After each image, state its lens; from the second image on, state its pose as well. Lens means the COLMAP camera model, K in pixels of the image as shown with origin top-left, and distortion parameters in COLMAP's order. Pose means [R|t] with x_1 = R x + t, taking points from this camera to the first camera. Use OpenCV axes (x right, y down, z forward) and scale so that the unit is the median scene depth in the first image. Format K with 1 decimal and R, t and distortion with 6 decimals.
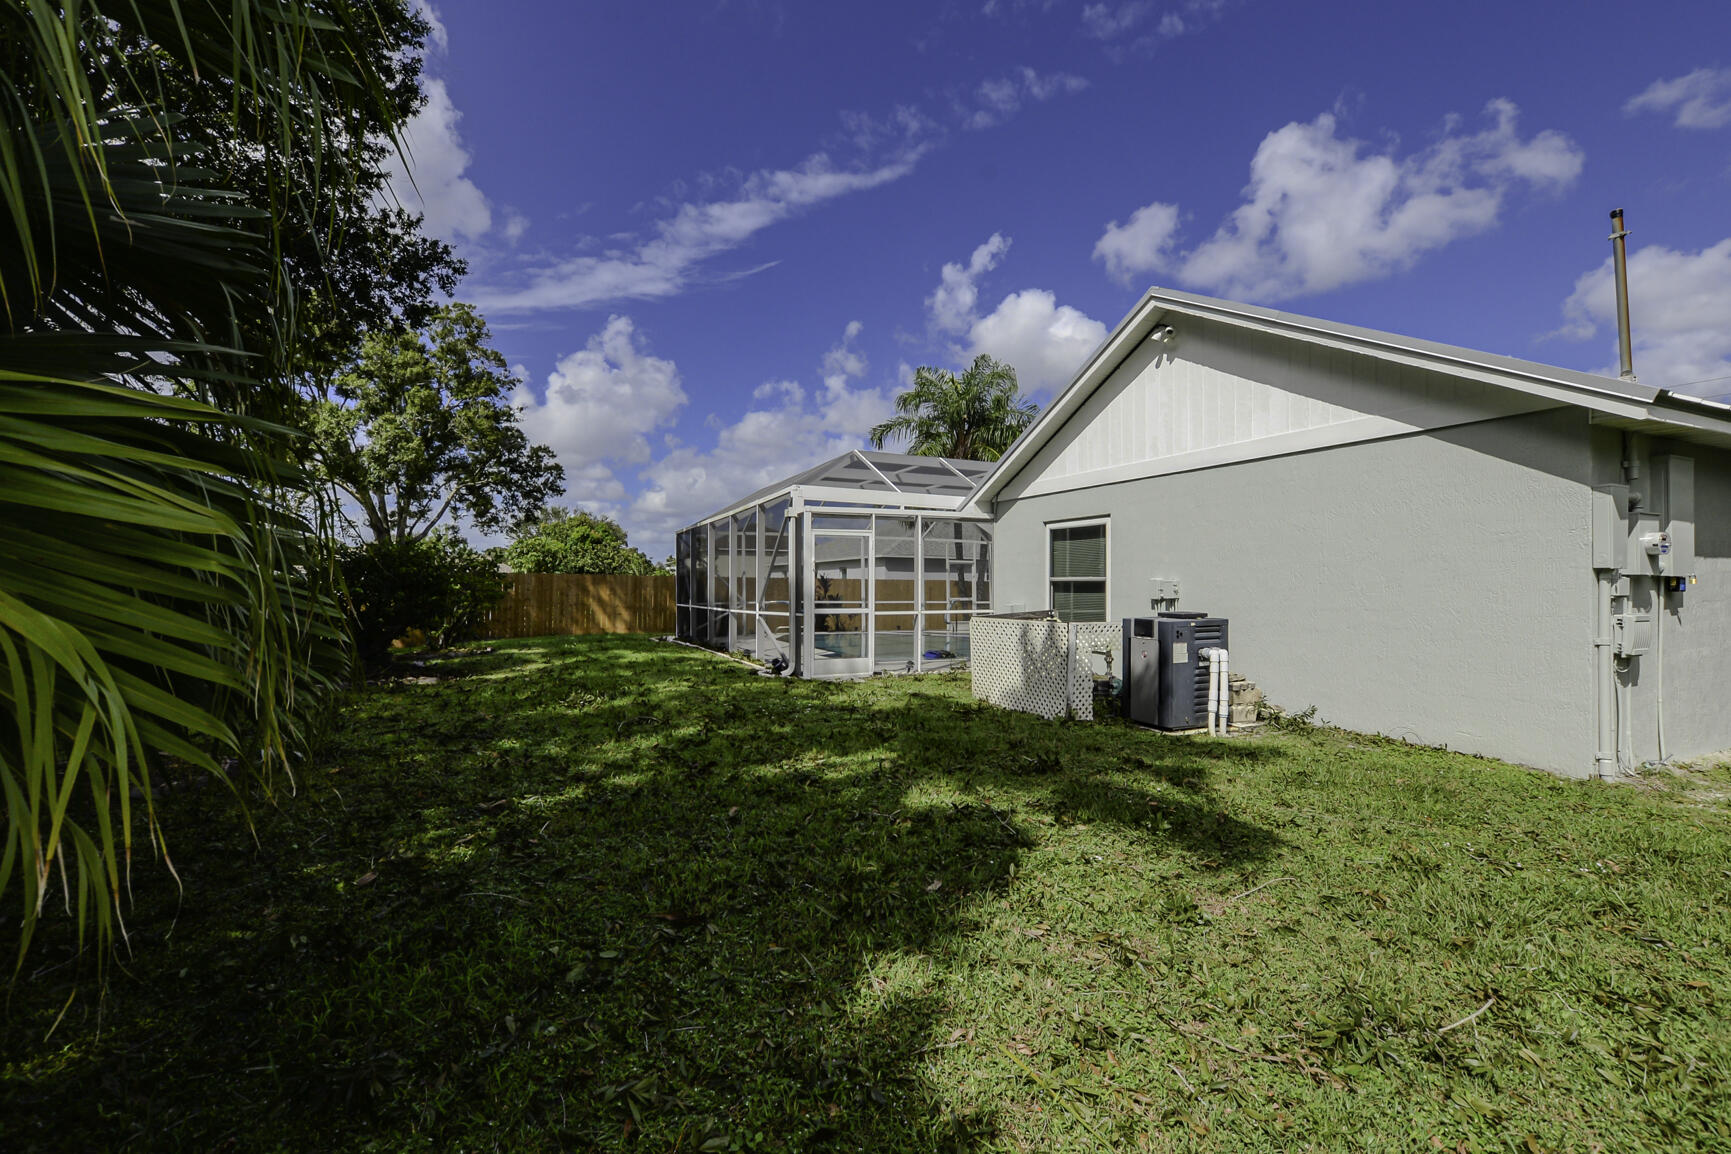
lens RADIAL K [[783.2, 0, 869.9], [0, 783.2, 581.8], [0, 0, 1]] dist [-0.020083, 0.000549]
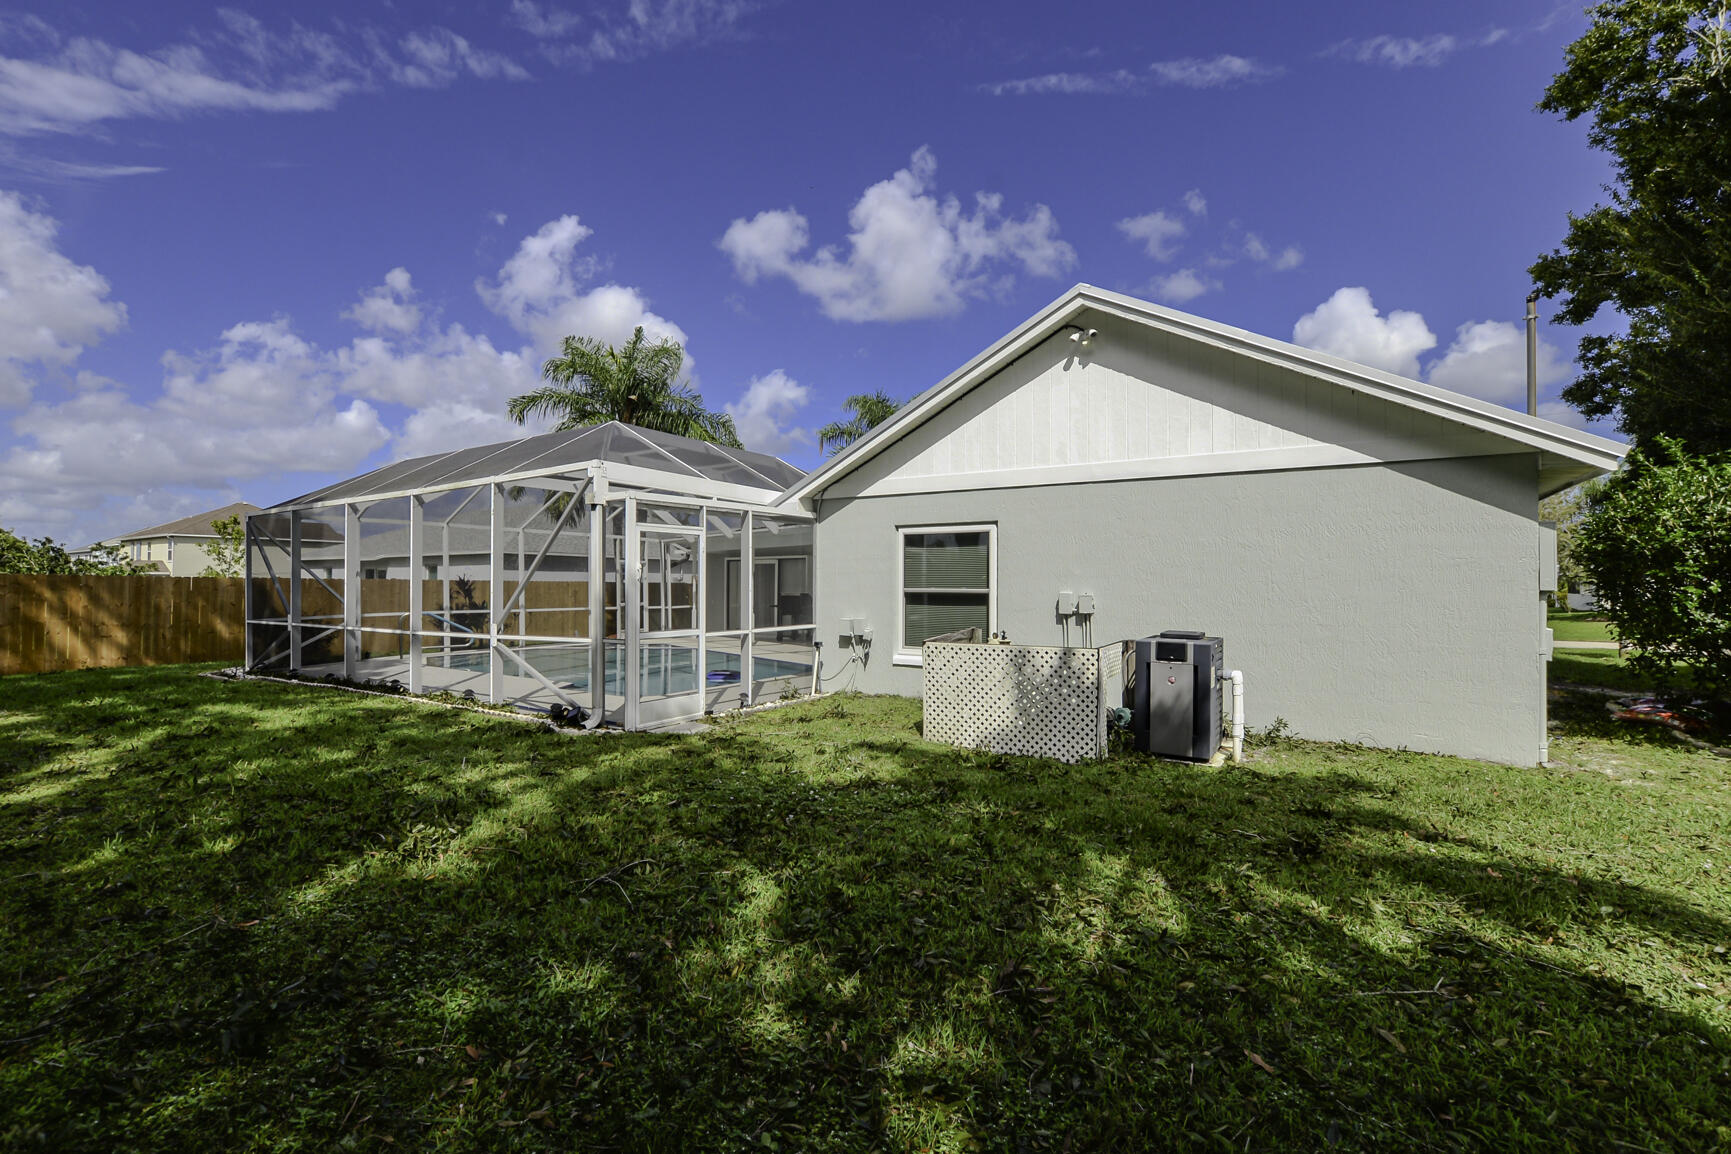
lens RADIAL K [[783.2, 0, 869.9], [0, 783.2, 581.8], [0, 0, 1]] dist [-0.020083, 0.000549]
pose [[0.841792, 0.002815, 0.539794, -0.282812], [-0.004032, 0.999991, 0.001074, -0.013235], [-0.539787, -0.003081, 0.841796, 0.265274]]
